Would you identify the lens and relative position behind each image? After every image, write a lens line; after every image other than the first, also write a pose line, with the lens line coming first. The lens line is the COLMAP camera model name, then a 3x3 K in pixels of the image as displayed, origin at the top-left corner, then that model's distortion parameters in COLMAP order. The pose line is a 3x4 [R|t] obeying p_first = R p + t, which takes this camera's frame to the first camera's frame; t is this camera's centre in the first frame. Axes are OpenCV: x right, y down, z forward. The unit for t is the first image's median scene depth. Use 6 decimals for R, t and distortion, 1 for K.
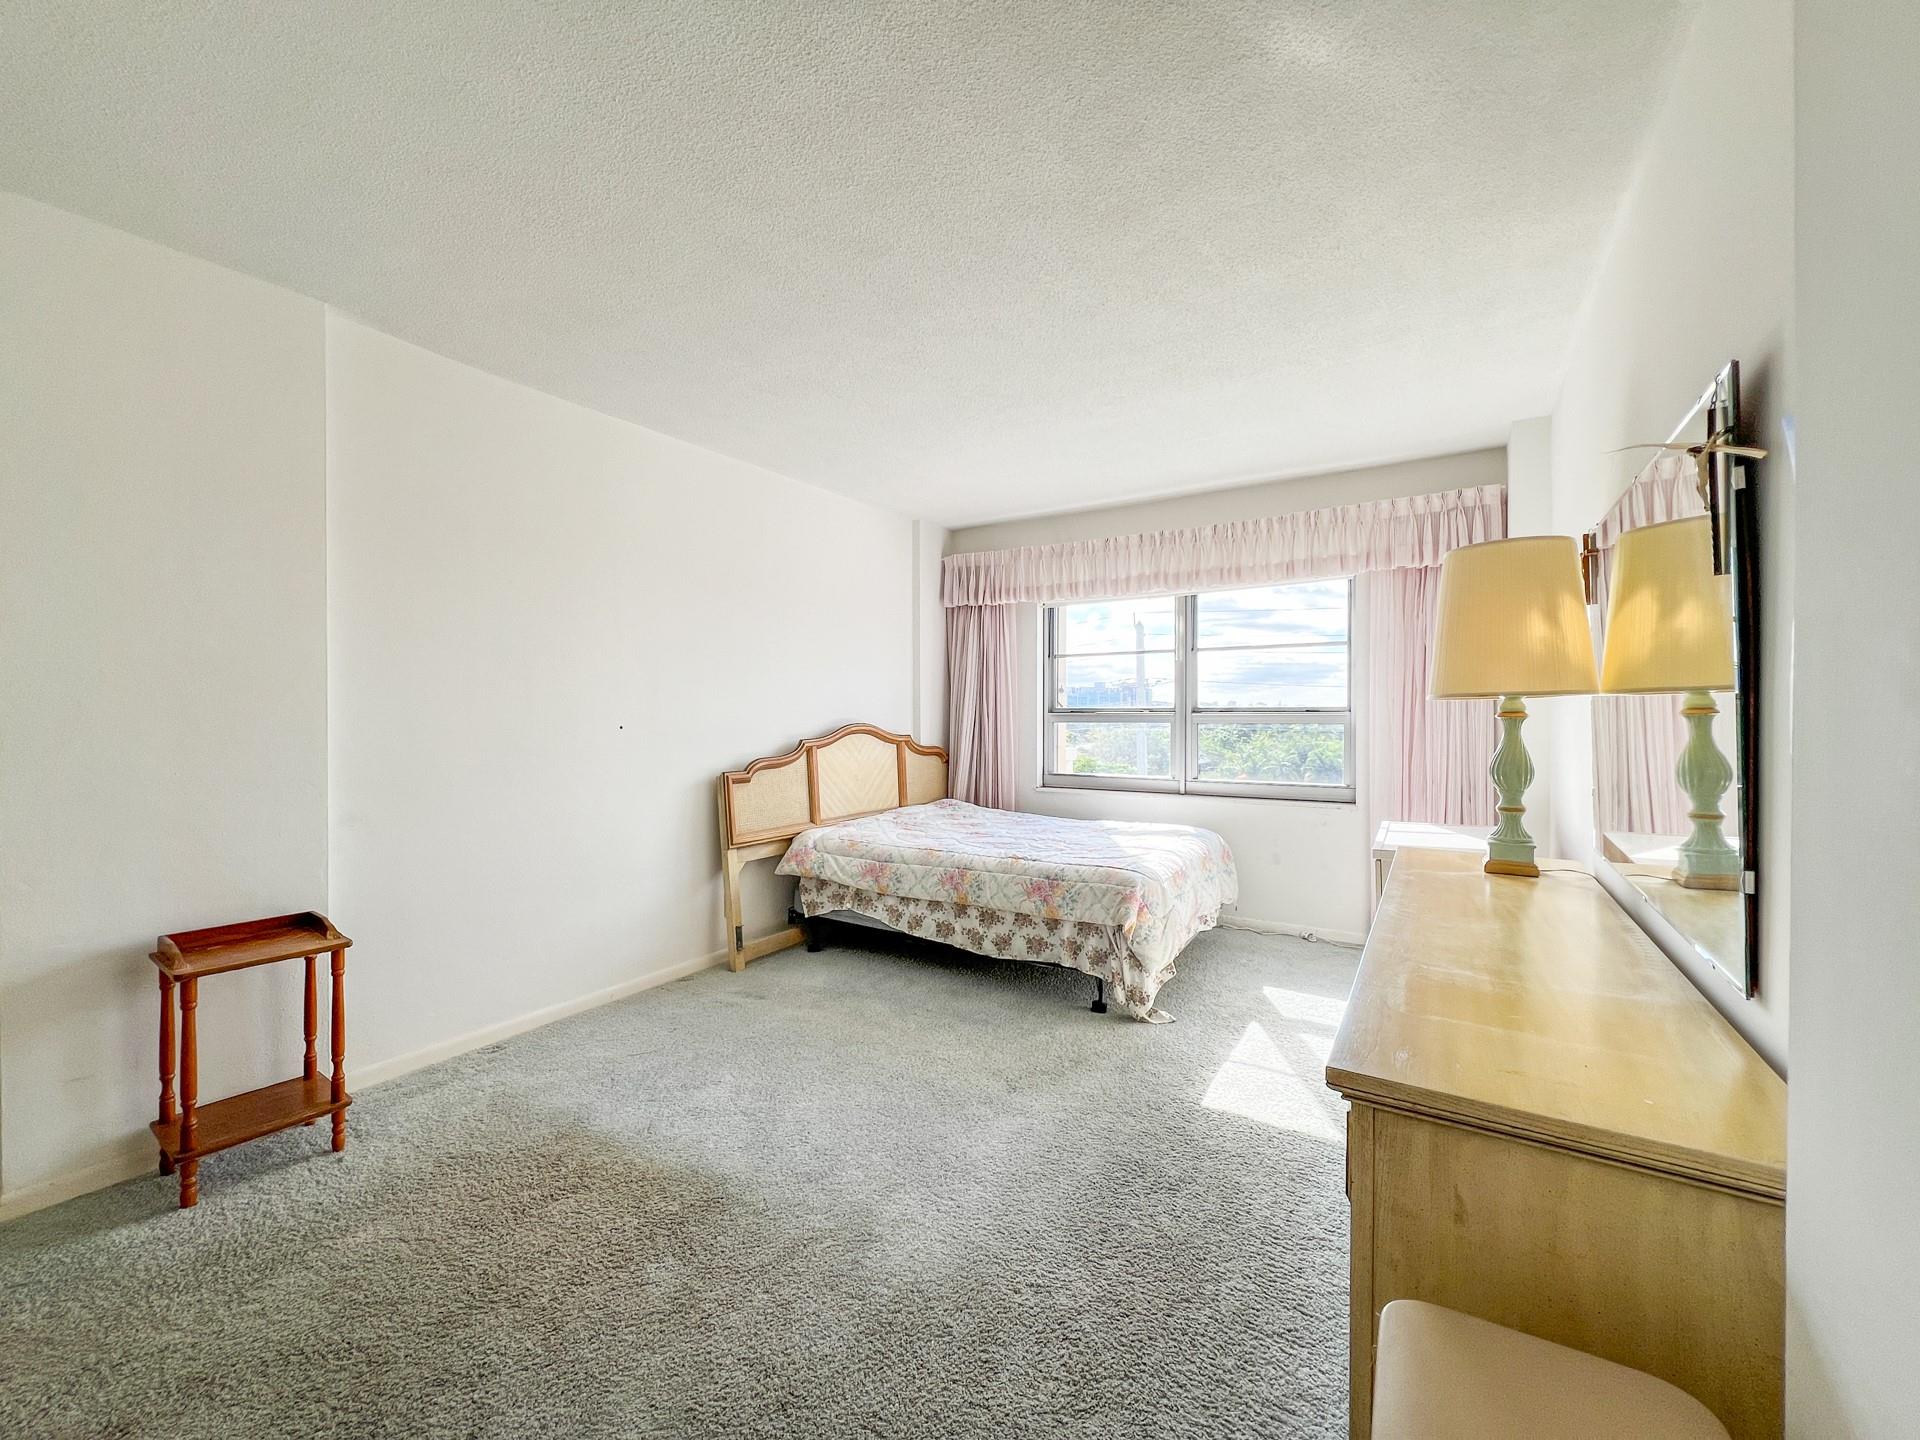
lens RADIAL K [[774.6, 0, 945.5], [0, 774.6, 715.8], [0, 0, 1]] dist [-0.003415, -0.000092]
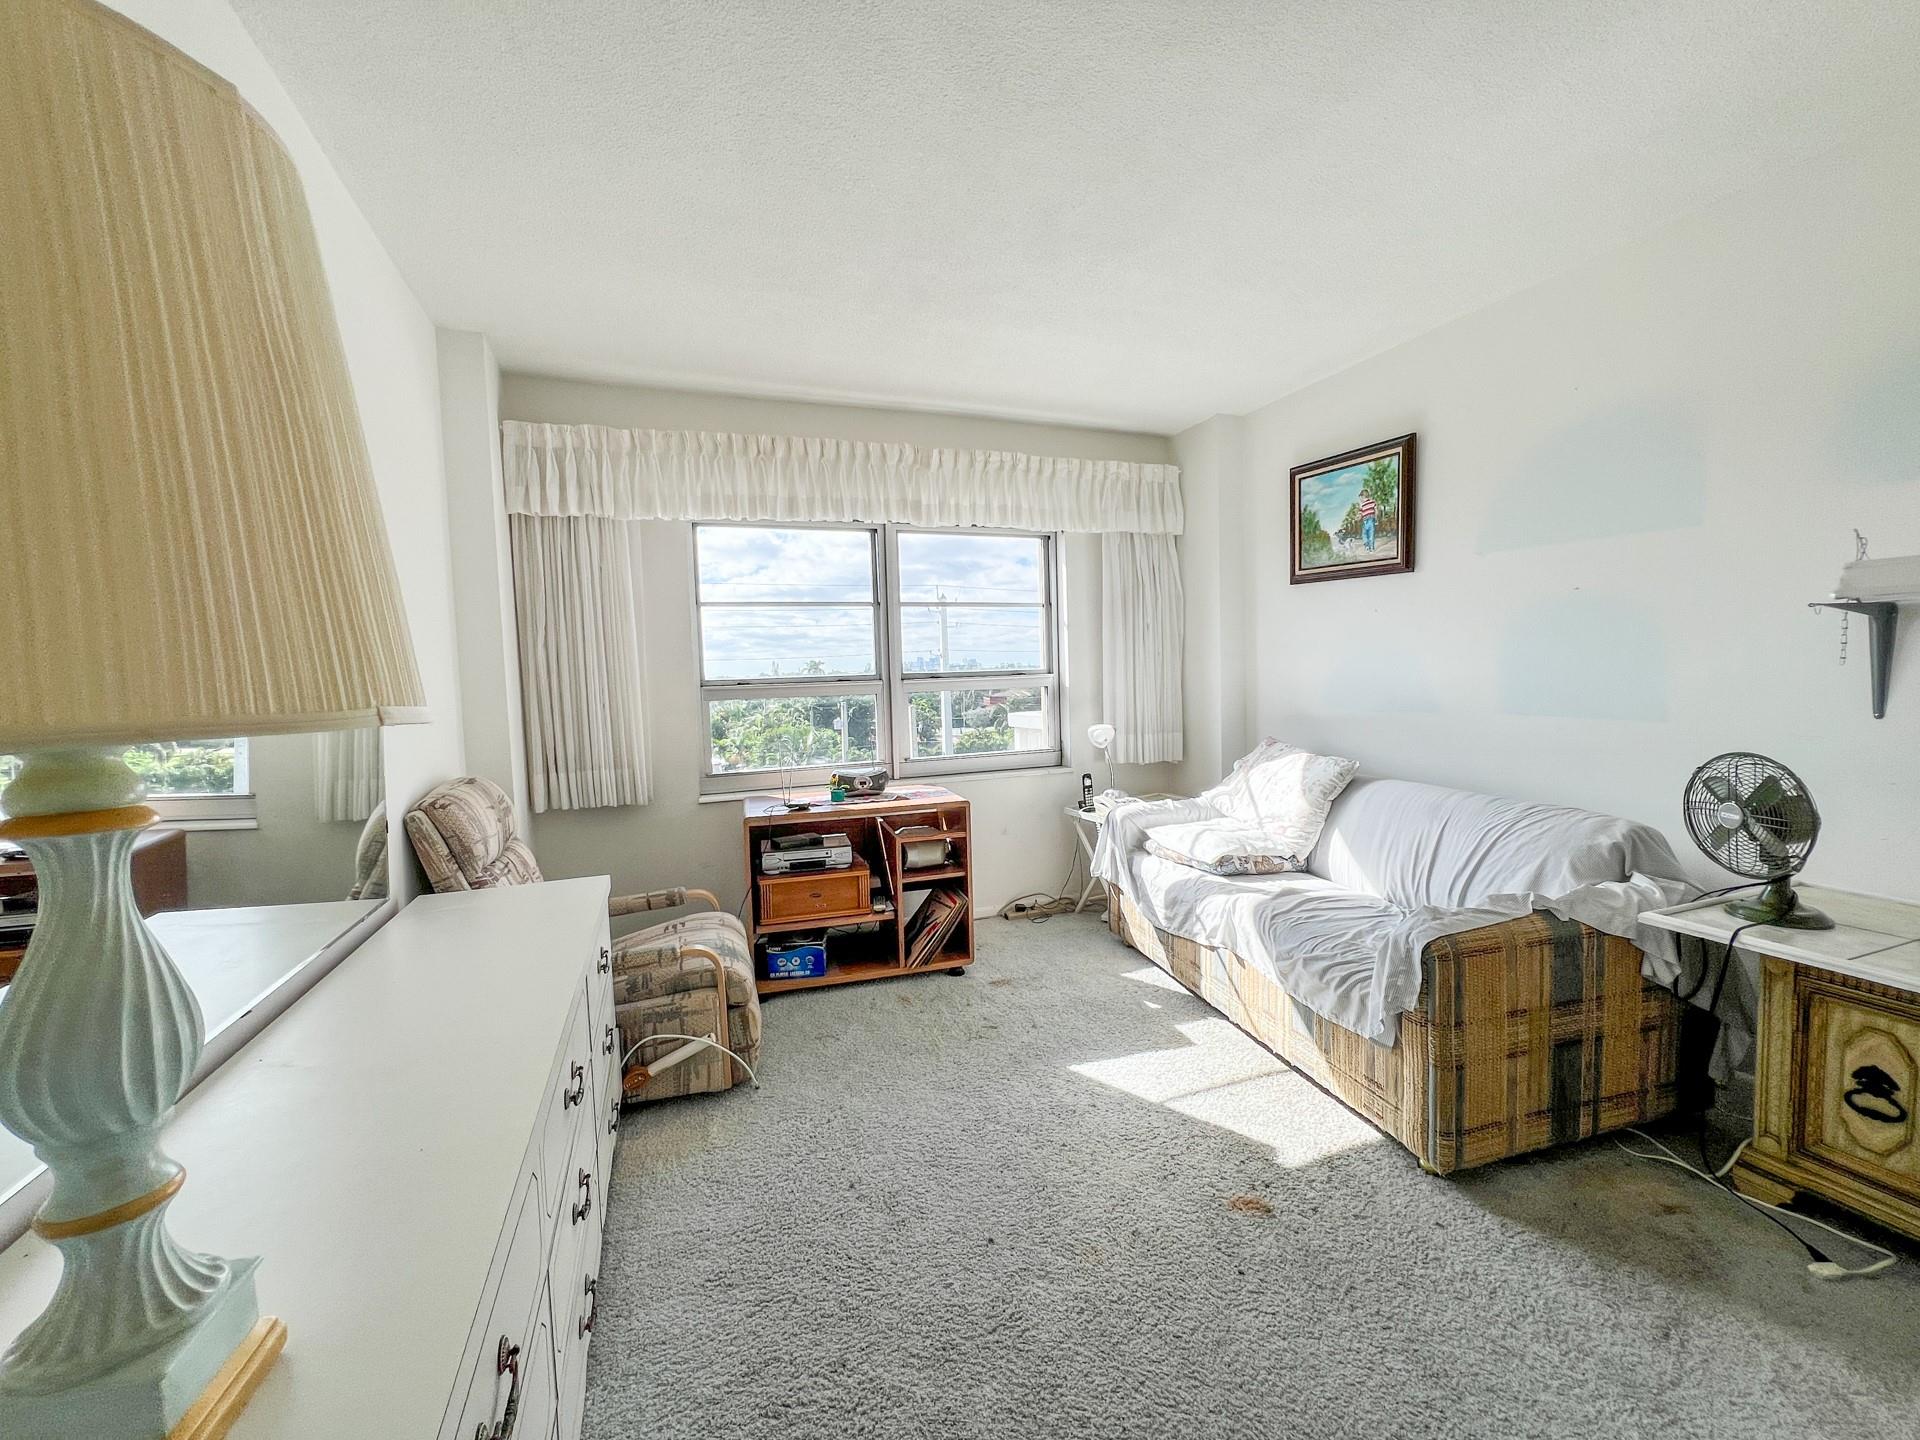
lens RADIAL K [[774.6, 0, 954.7], [0, 774.6, 728.2], [0, 0, 1]] dist [-0.003415, -0.000092]
pose [[0.589638, -0.073326, 0.804333, -0.389941], [0.035625, 0.997262, 0.064798, -0.006170], [-0.806882, -0.009553, 0.590636, 0.563449]]
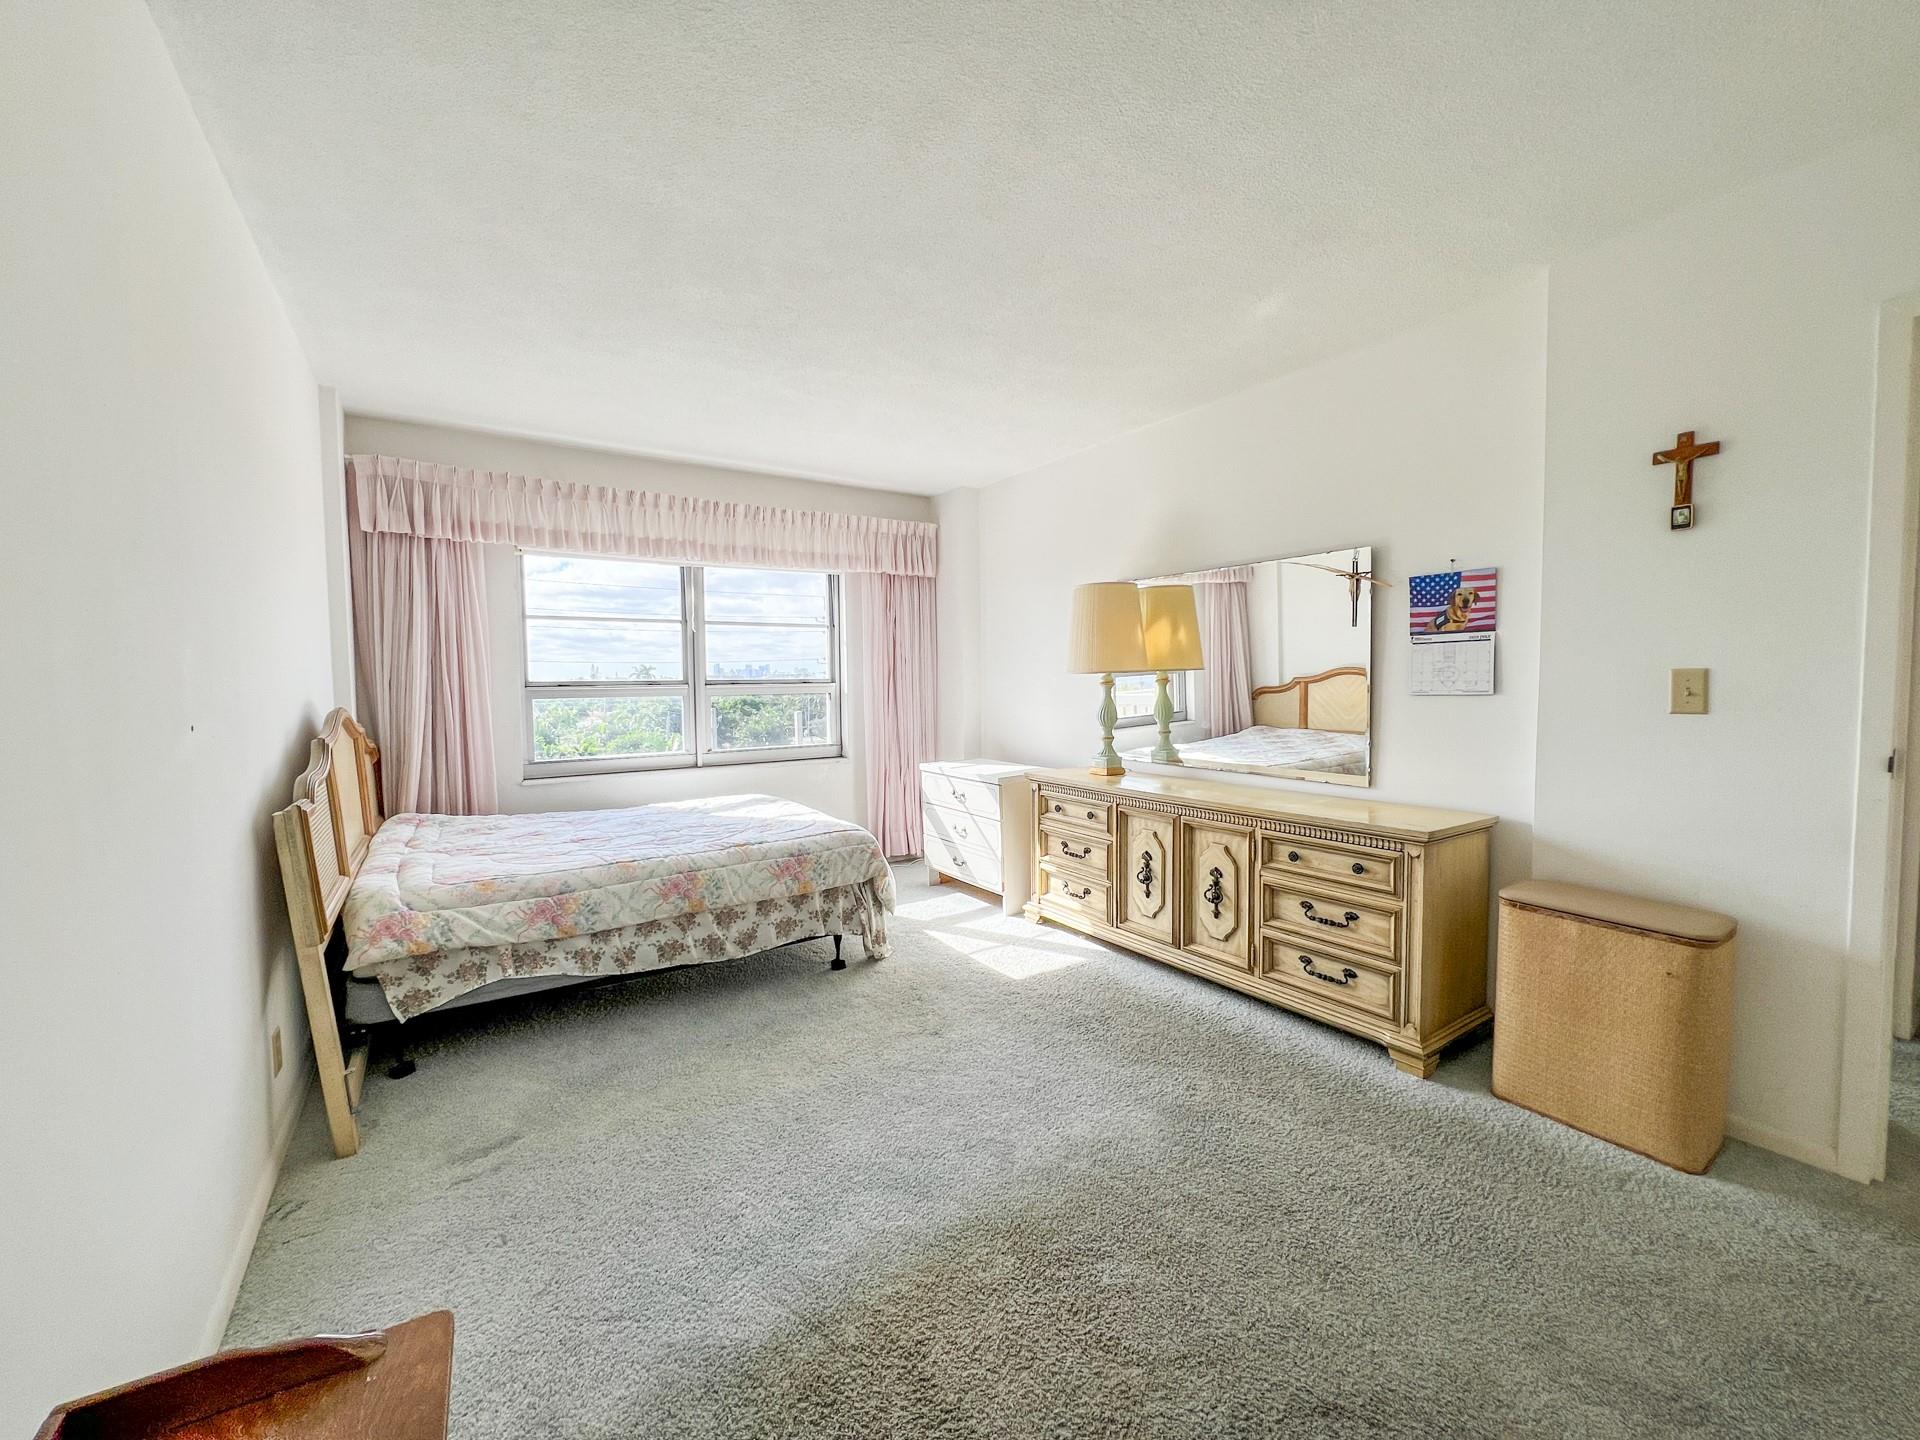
lens RADIAL K [[774.6, 0, 965.4], [0, 774.6, 724.1], [0, 0, 1]] dist [-0.003415, -0.000092]
pose [[0.388684, -0.052298, 0.919886, -0.577699], [0.012435, 0.998595, 0.051518, -0.002214], [-0.921287, -0.008586, 0.388788, 0.365811]]
